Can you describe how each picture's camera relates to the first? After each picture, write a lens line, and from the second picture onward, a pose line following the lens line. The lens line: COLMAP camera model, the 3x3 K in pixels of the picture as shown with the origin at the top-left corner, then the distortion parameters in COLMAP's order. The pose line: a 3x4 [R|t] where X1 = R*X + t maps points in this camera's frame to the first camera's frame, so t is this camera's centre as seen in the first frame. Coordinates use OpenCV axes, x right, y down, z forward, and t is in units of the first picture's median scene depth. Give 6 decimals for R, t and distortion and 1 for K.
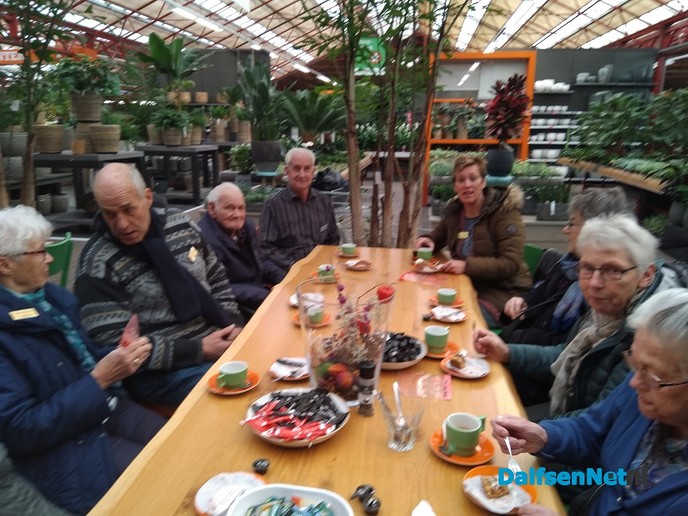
lens RADIAL K [[573.7, 0, 347.4], [0, 573.7, 262.4], [0, 0, 1]] dist [0.130029, -0.237606]
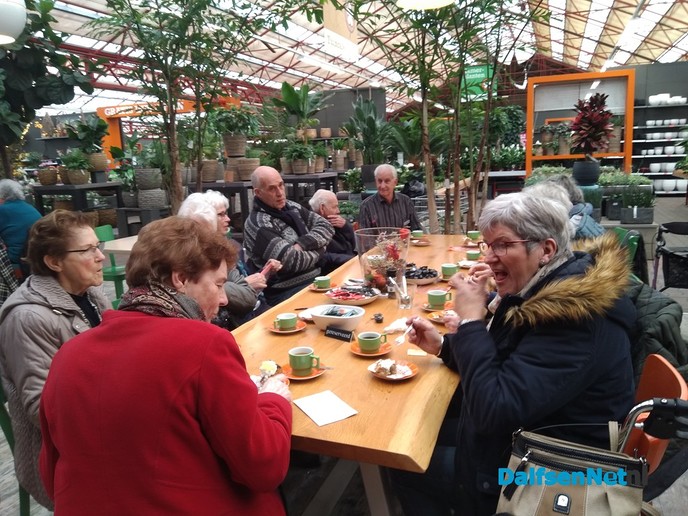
lens RADIAL K [[573.7, 0, 347.4], [0, 573.7, 262.4], [0, 0, 1]] dist [0.130029, -0.237606]
pose [[0.976850, -0.011585, -0.213613, 0.035185], [0.001216, 0.998817, -0.048609, 0.029929], [0.213924, 0.047224, 0.975708, -0.097571]]
